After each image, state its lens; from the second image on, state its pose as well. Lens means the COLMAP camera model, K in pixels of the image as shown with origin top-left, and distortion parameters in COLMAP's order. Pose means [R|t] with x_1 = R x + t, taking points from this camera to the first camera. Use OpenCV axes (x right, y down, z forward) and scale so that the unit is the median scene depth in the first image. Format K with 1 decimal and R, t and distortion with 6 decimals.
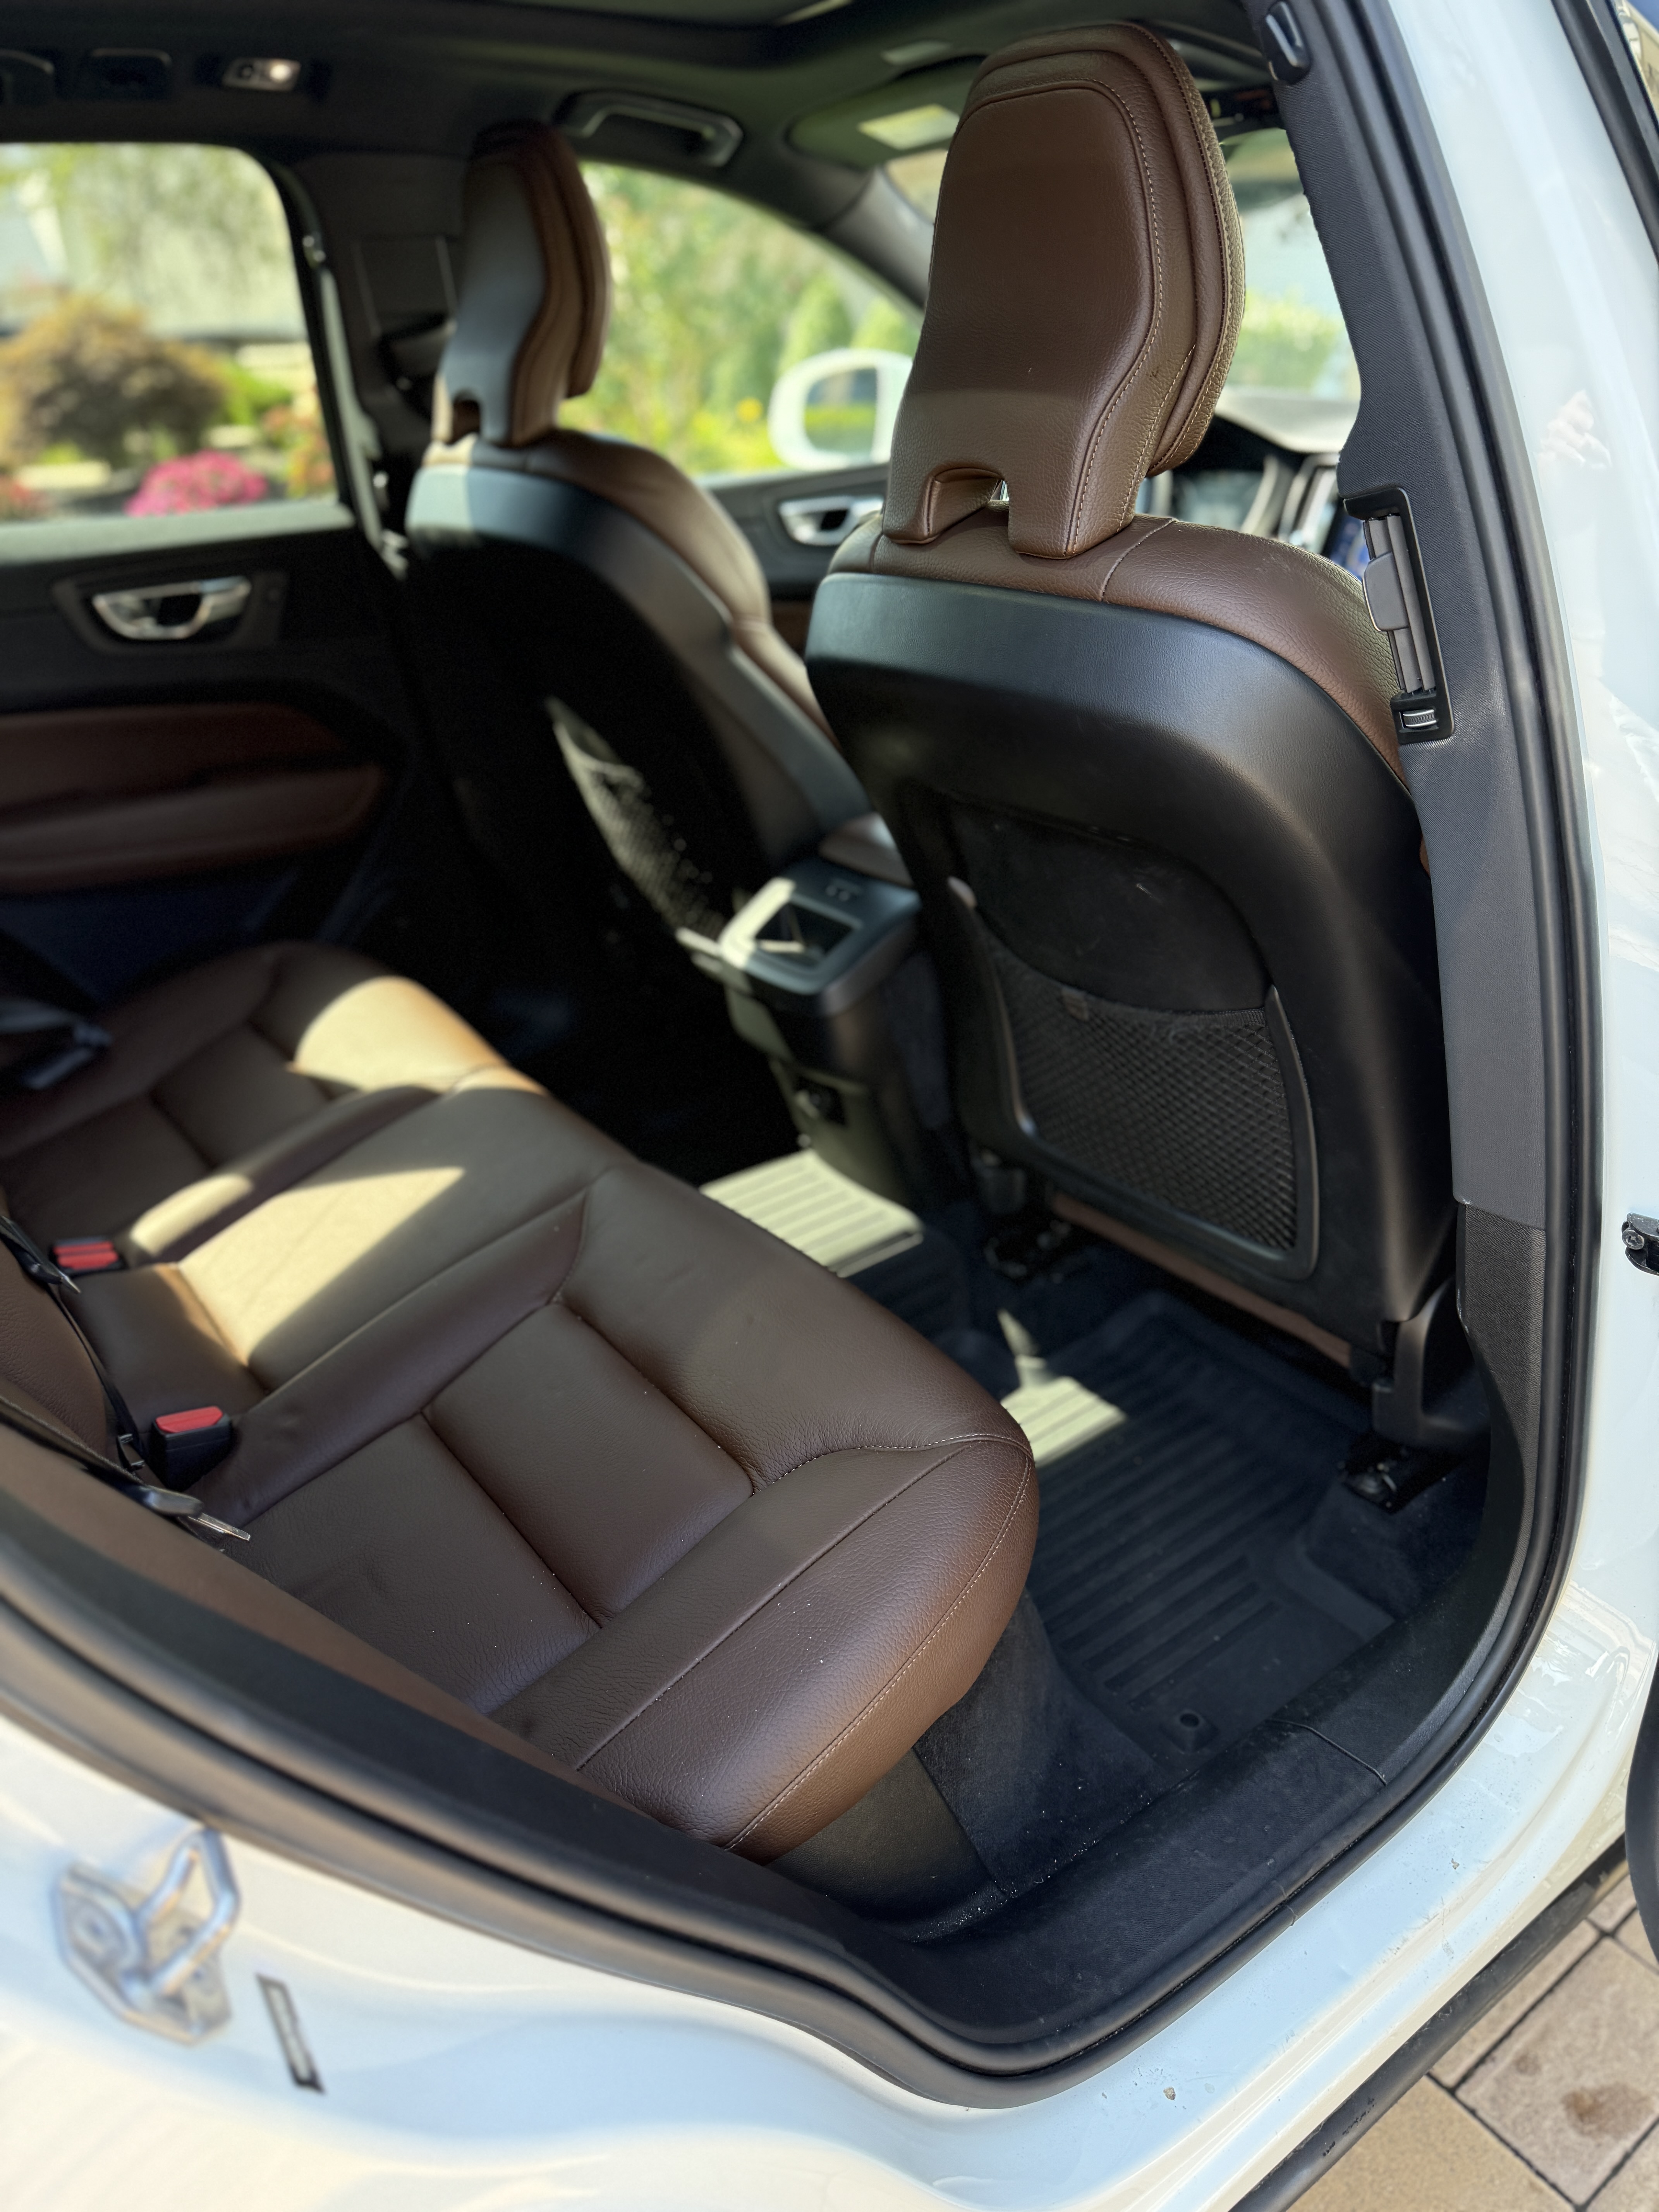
lens RADIAL K [[1594.5, 0, 829.5], [0, 1594.5, 1106.0], [0, 0, 1]] dist [0.070640, -0.101694]
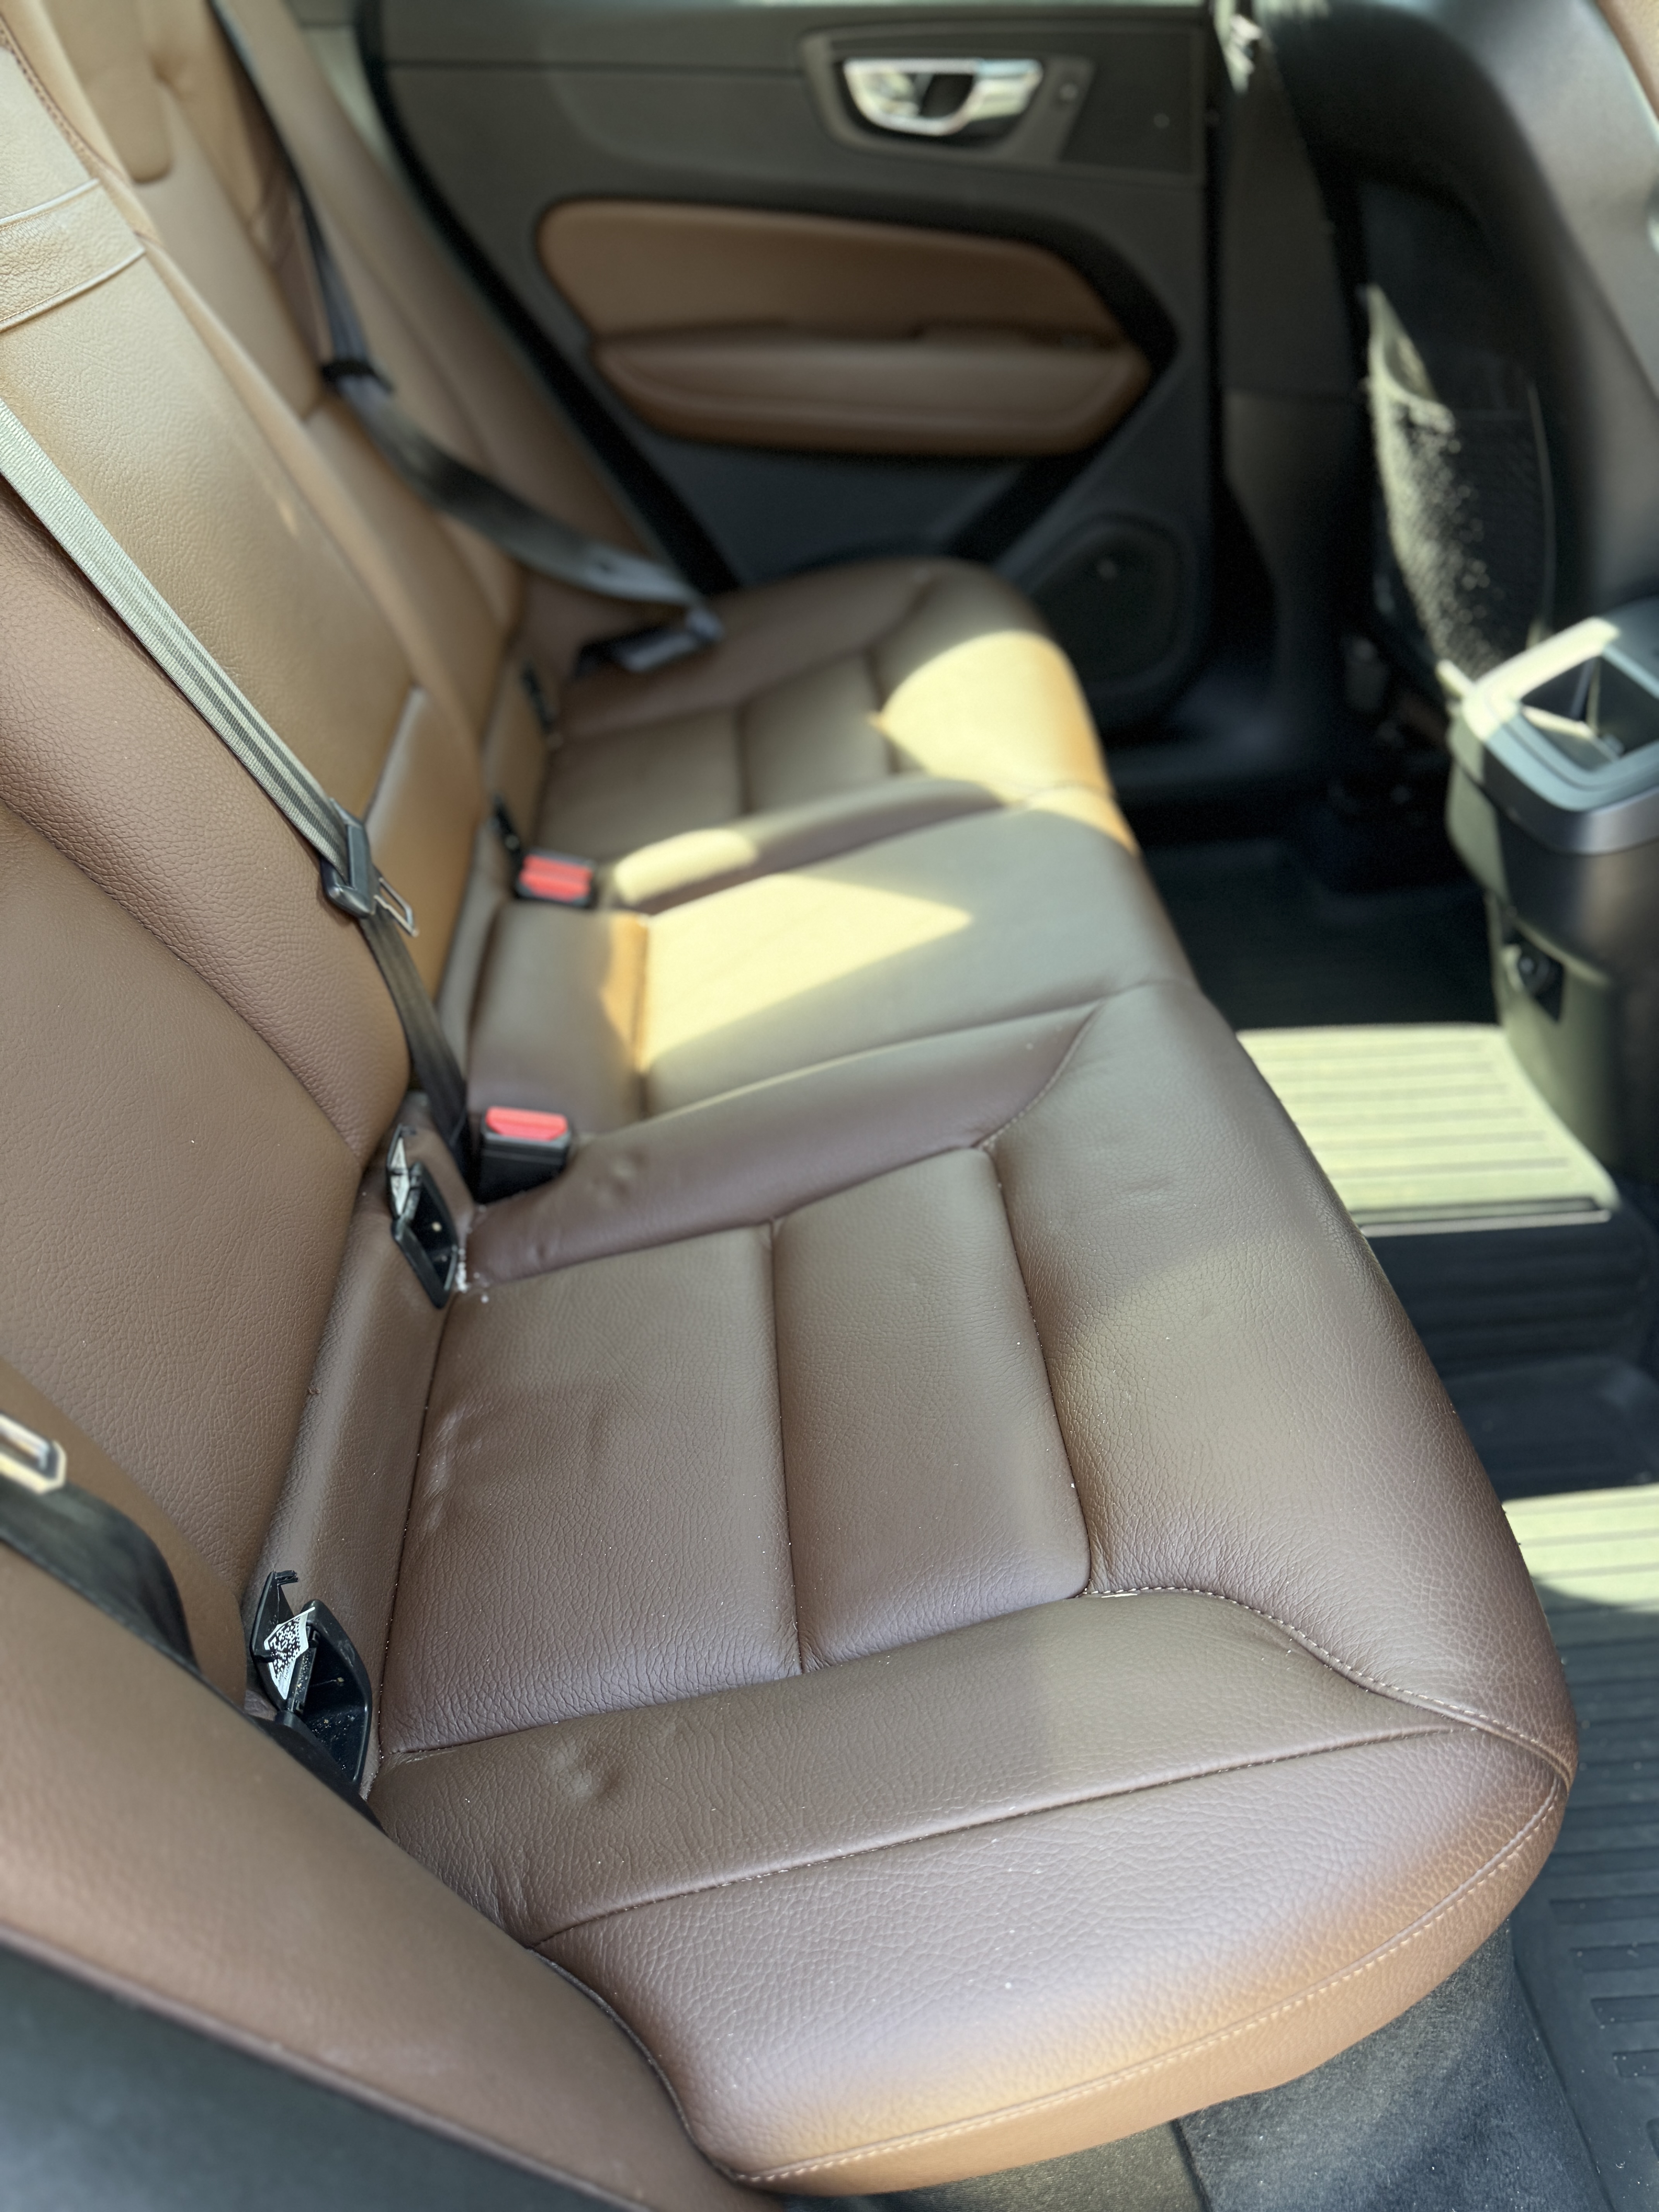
lens RADIAL K [[1594.5, 0, 829.5], [0, 1594.5, 1106.0], [0, 0, 1]] dist [0.070640, -0.101694]
pose [[0.847842, 0.352447, -0.396162, 0.031583], [-0.270610, 0.930109, 0.248332, -0.038004], [0.455997, -0.103341, 0.883961, 0.271251]]
